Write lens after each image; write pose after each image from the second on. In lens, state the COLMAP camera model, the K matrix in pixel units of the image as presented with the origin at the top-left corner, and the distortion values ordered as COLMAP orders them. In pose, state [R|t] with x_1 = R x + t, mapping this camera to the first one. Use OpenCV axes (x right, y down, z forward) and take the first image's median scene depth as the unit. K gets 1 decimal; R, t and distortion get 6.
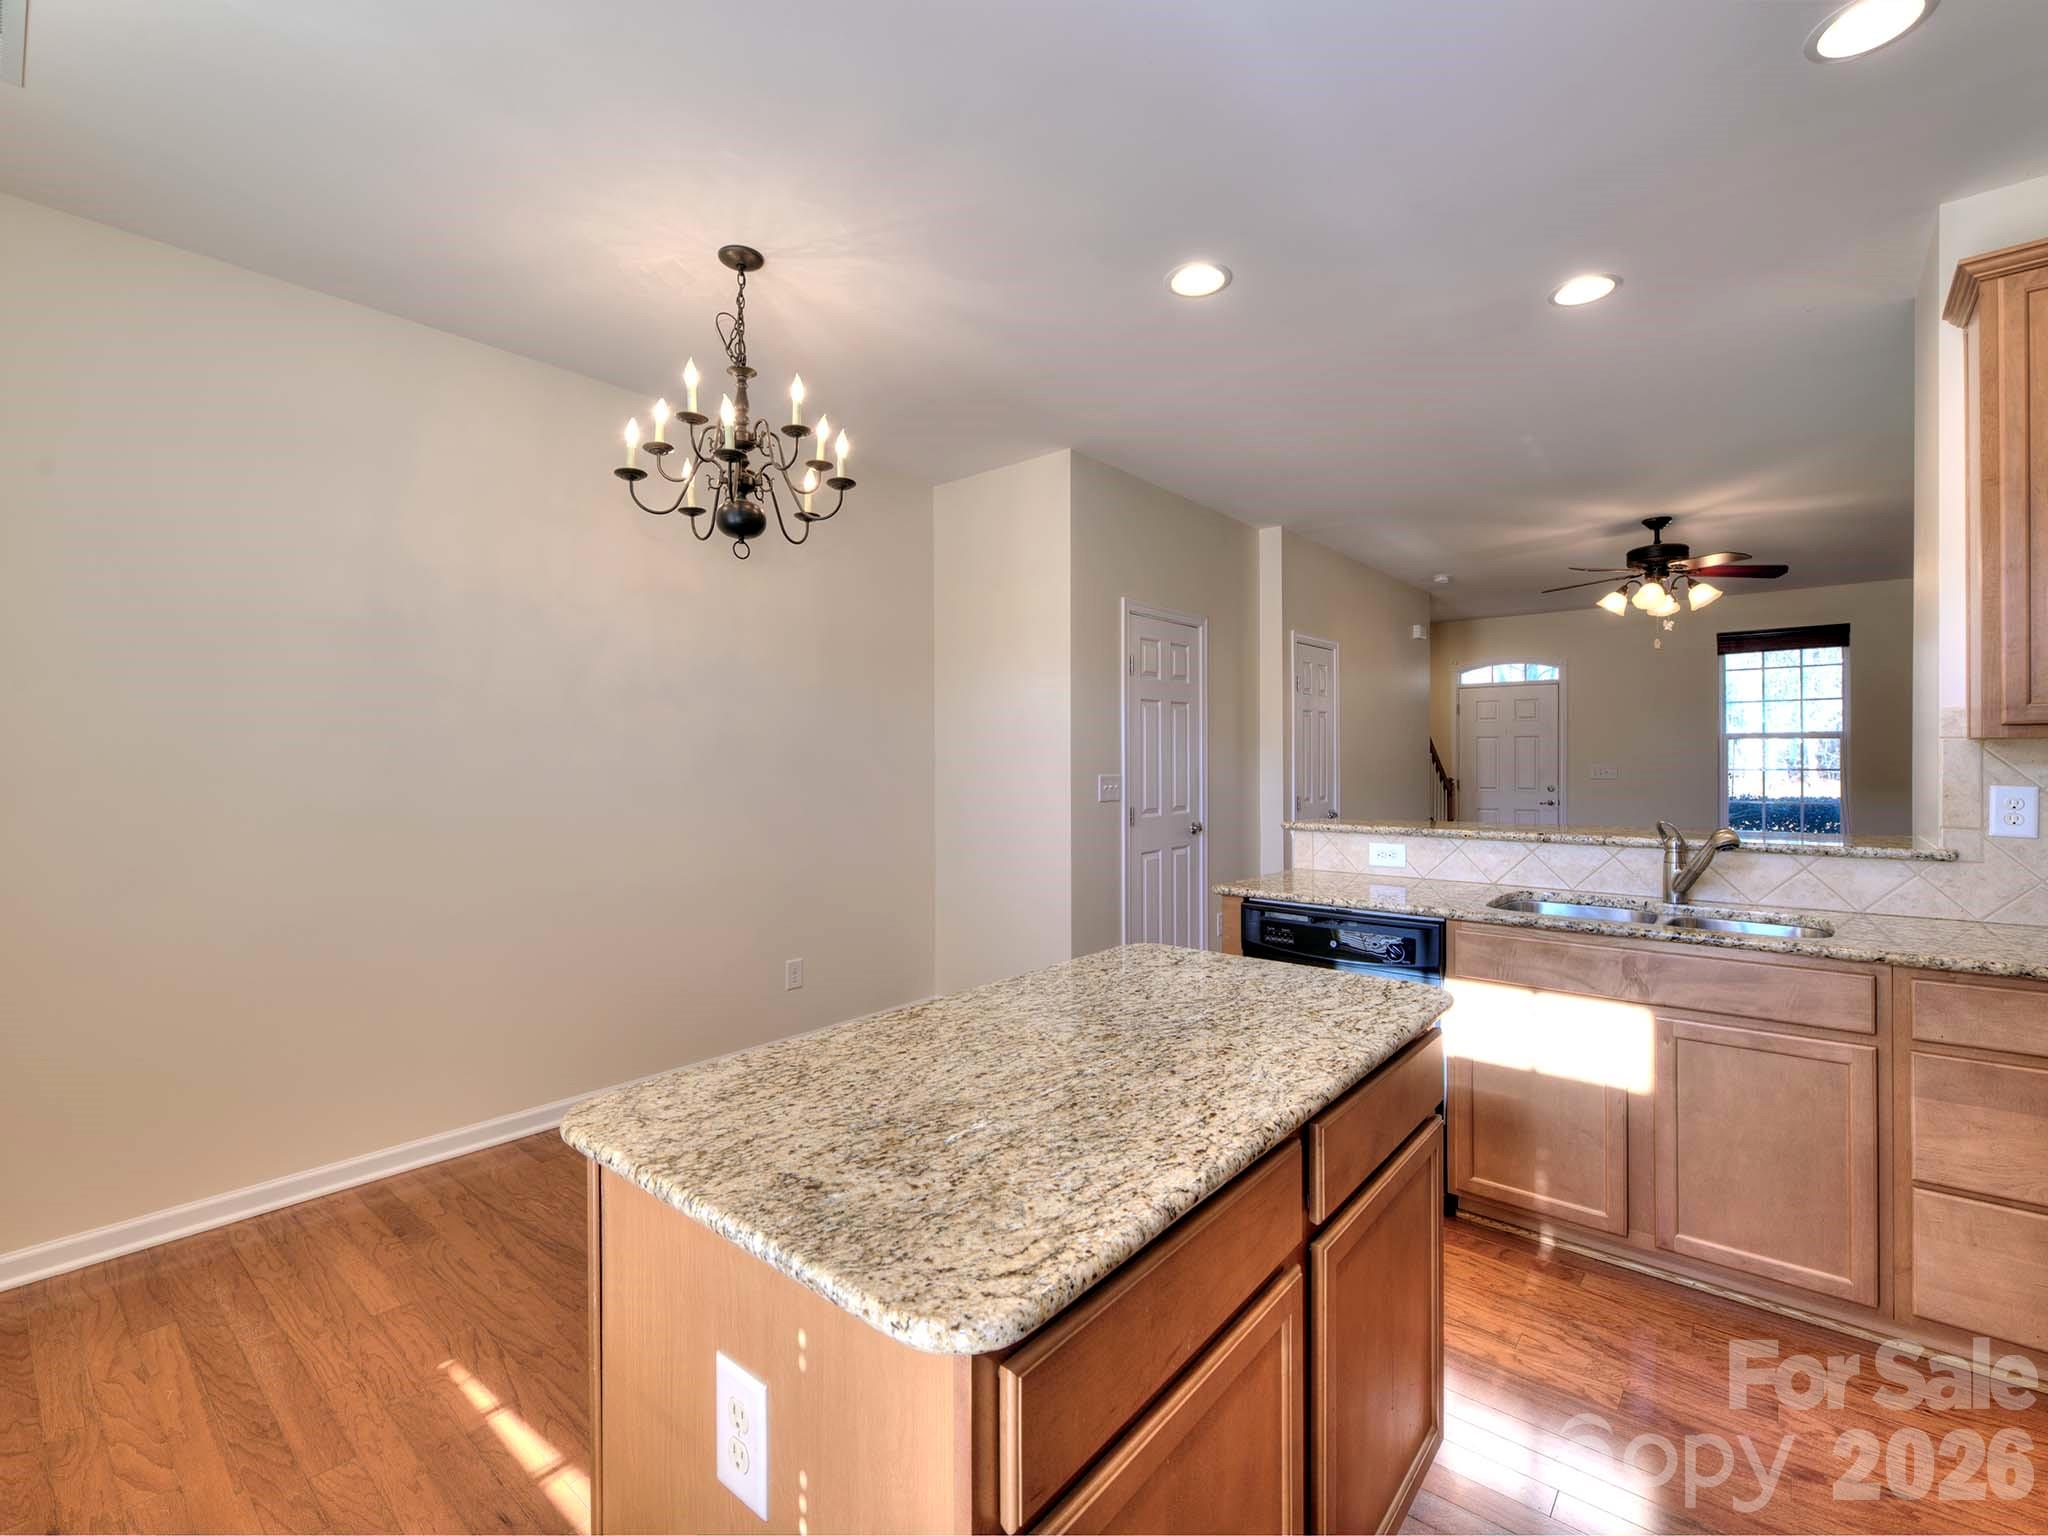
lens RADIAL K [[907.4, 0, 1017.9], [0, 907.4, 764.9], [0, 0, 1]] dist [0.003153, -0.003901]
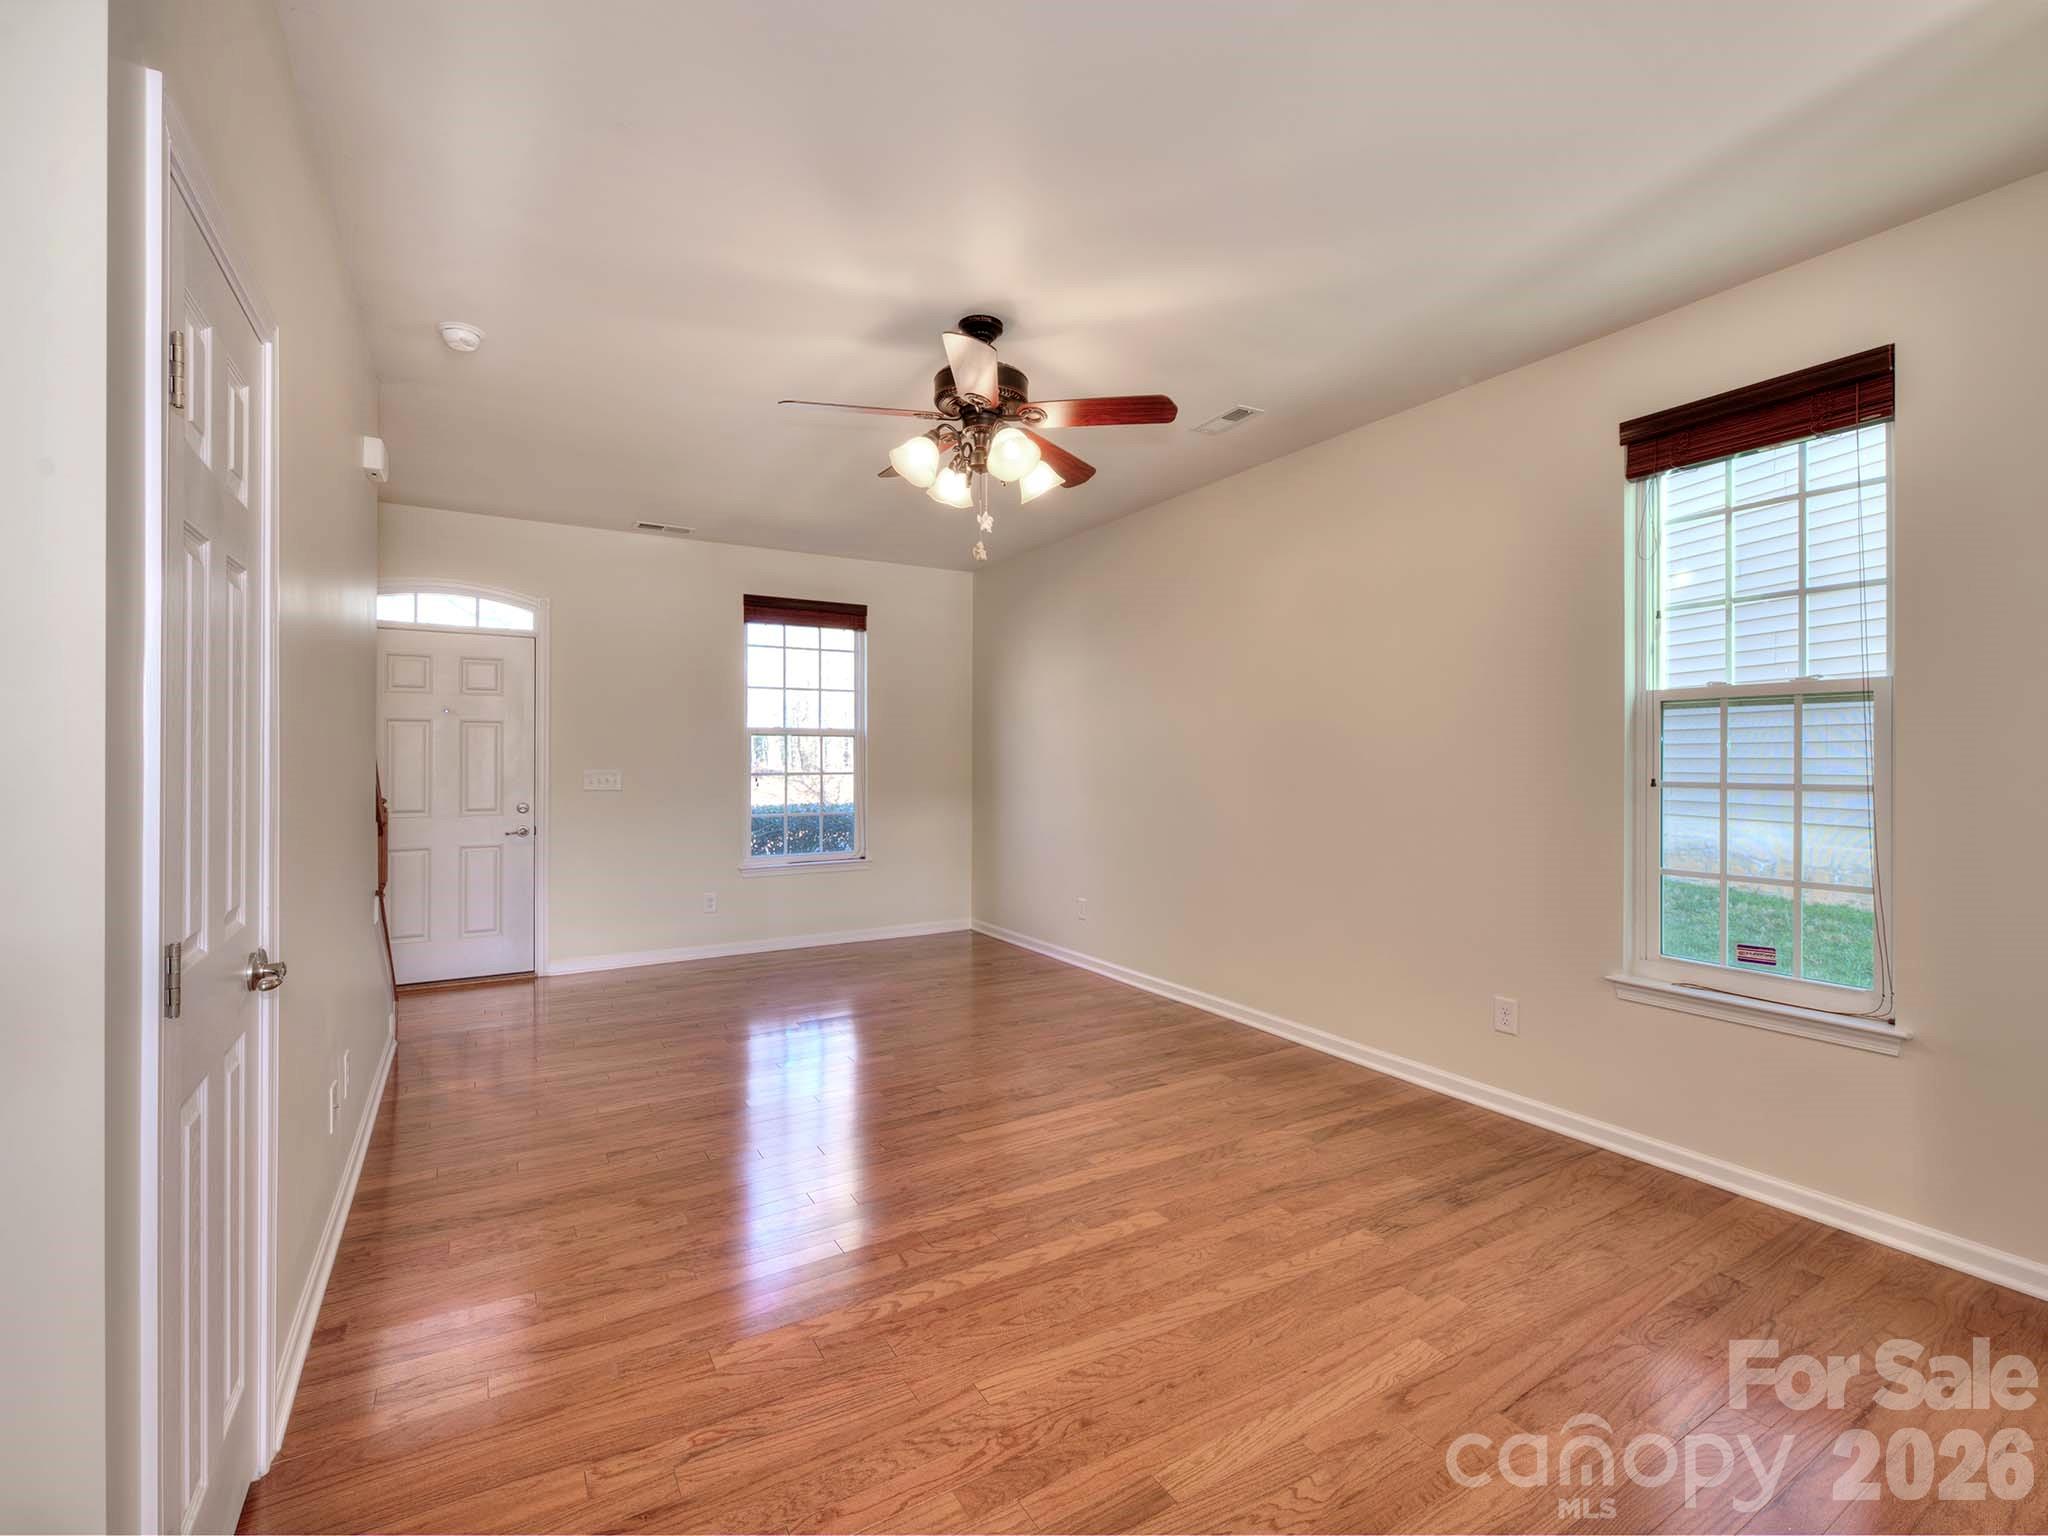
lens RADIAL K [[907.4, 0, 1022.4], [0, 907.4, 757.2], [0, 0, 1]] dist [0.003153, -0.003901]
pose [[0.320330, 0.006241, 0.947285, 0.192407], [0.003258, 0.999965, -0.007690, -0.003572], [-0.947300, 0.005550, 0.320299, 0.799145]]
